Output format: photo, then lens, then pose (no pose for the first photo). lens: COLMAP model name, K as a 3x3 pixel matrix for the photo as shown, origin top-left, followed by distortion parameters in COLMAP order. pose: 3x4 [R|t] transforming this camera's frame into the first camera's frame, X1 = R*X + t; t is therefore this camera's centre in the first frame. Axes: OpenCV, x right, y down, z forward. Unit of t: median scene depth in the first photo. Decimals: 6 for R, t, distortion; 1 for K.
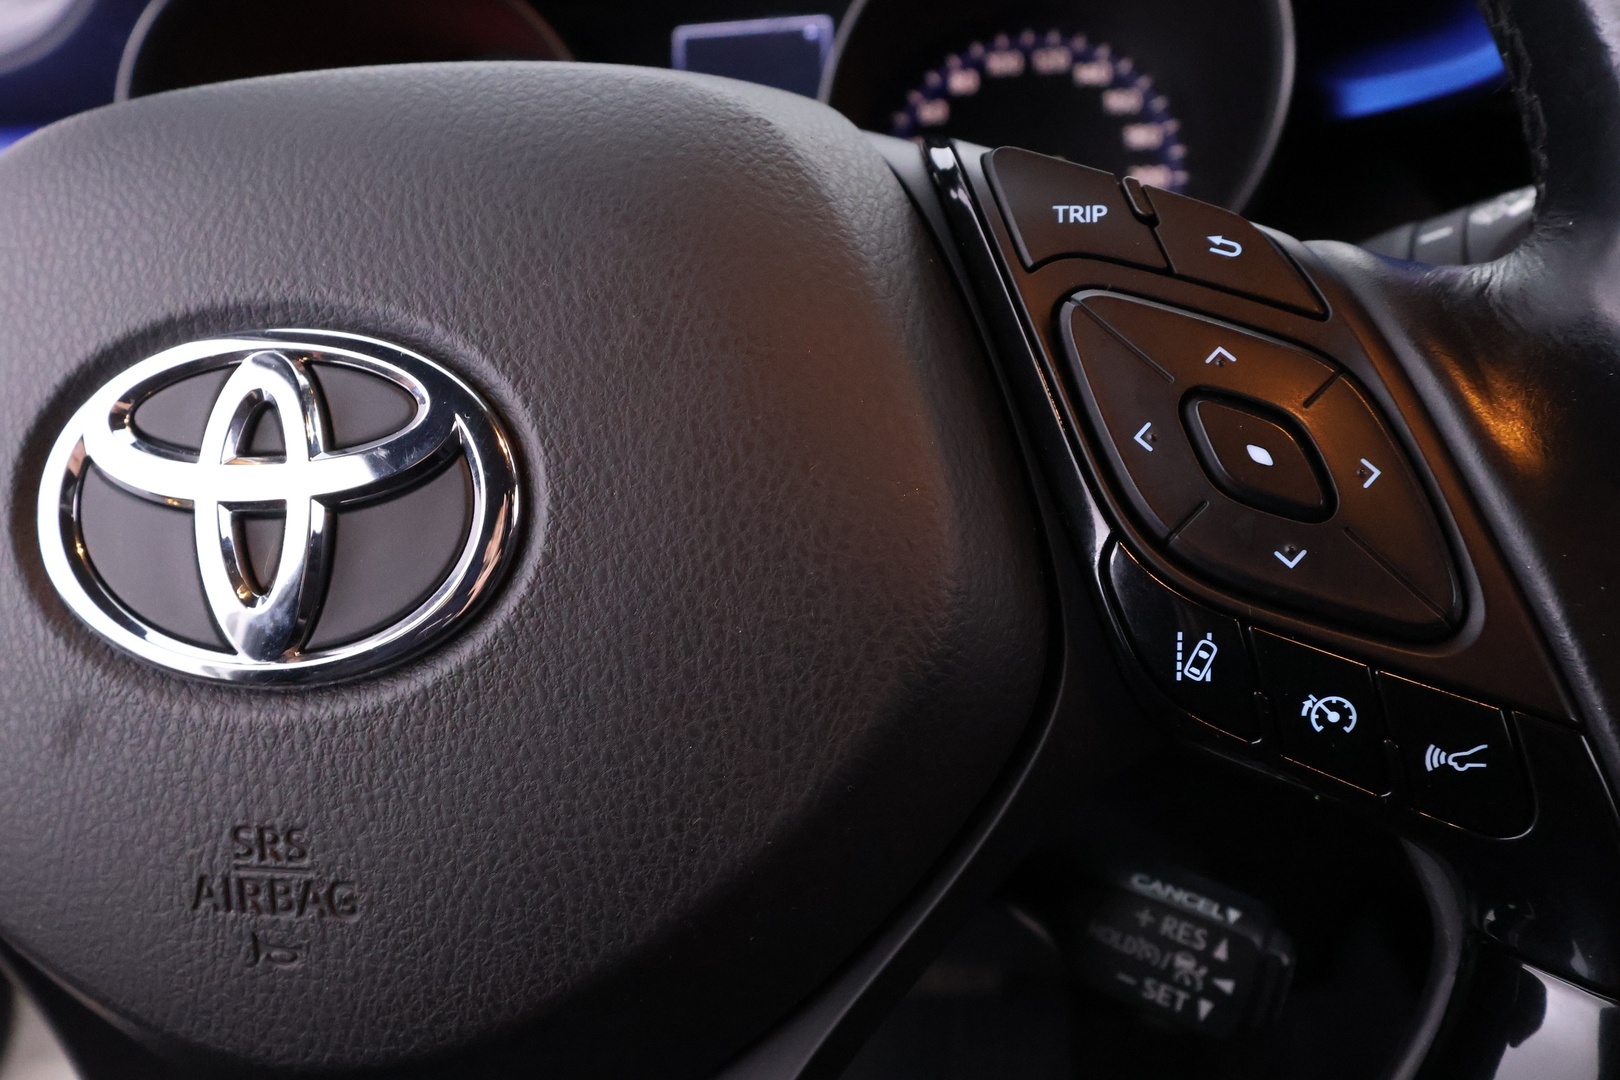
lens RADIAL K [[1298.9, 0, 807.0], [0, 1298.9, 545.1], [0, 0, 1]] dist [0.005843, 0.004023]
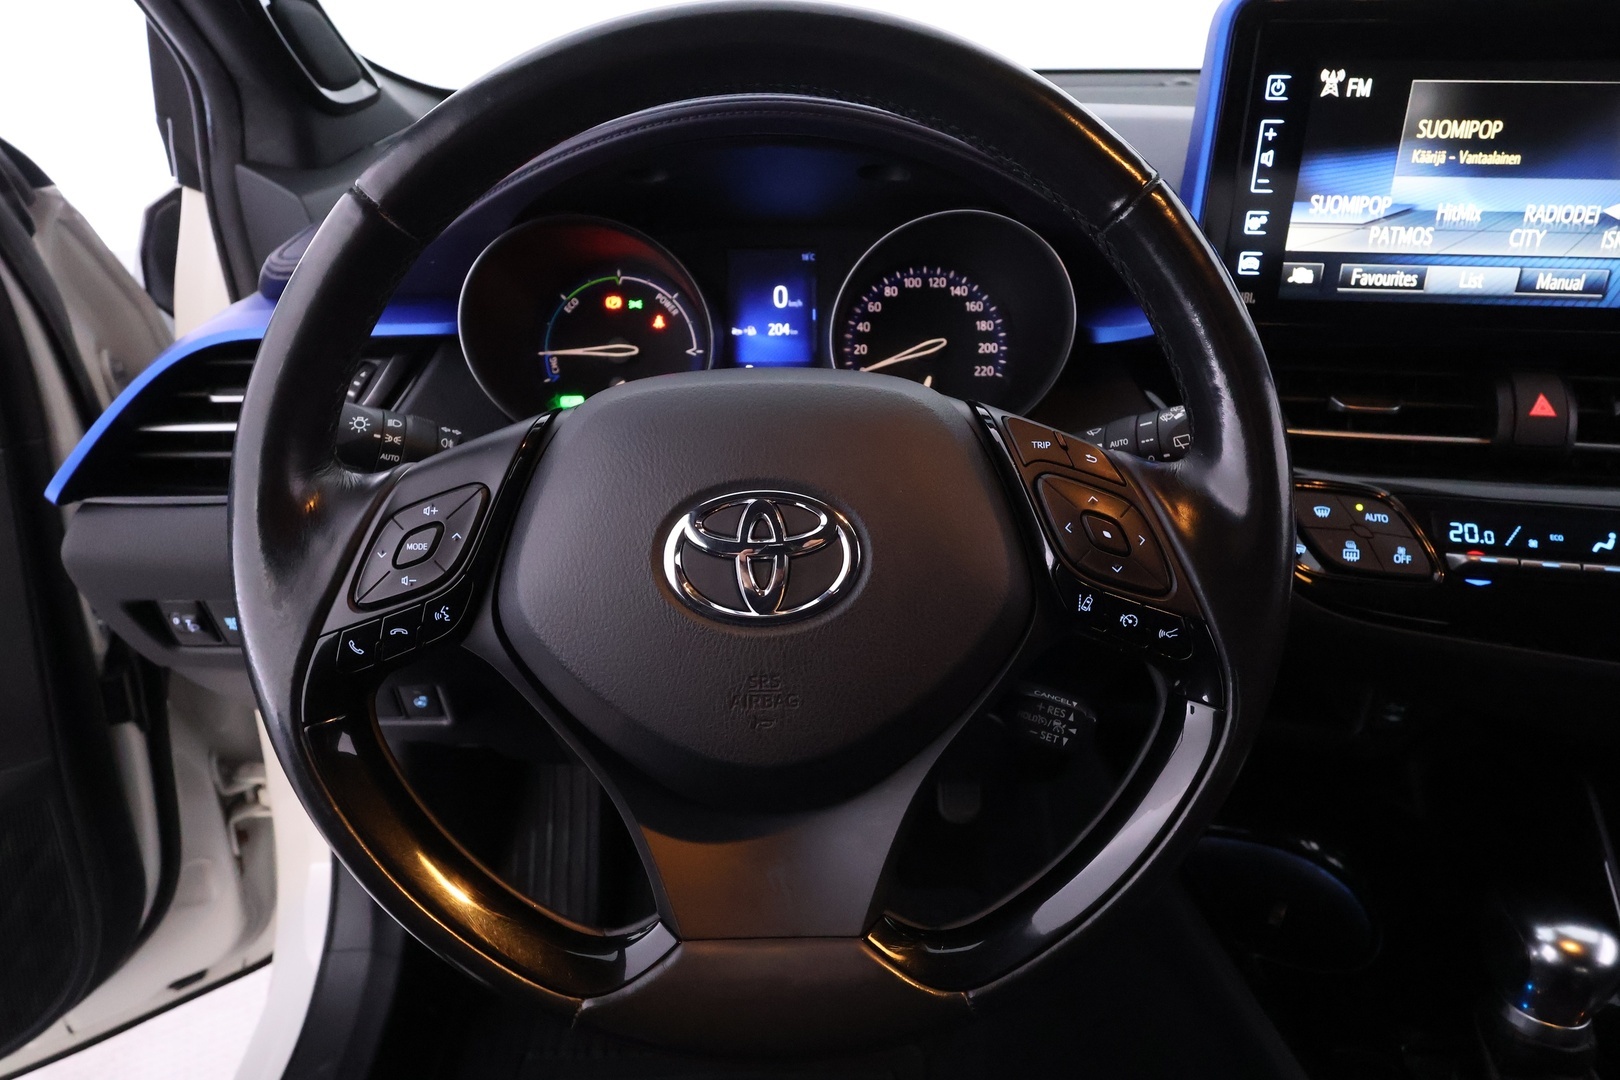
lens RADIAL K [[1020.2, 0, 813.0], [0, 1020.2, 538.0], [0, 0, 1]] dist [0.003945, -0.000029]
pose [[0.981478, -0.017473, 0.190774, -0.537356], [0.011856, 0.999463, 0.030542, -0.099585], [-0.191206, -0.027715, 0.981159, -0.822281]]
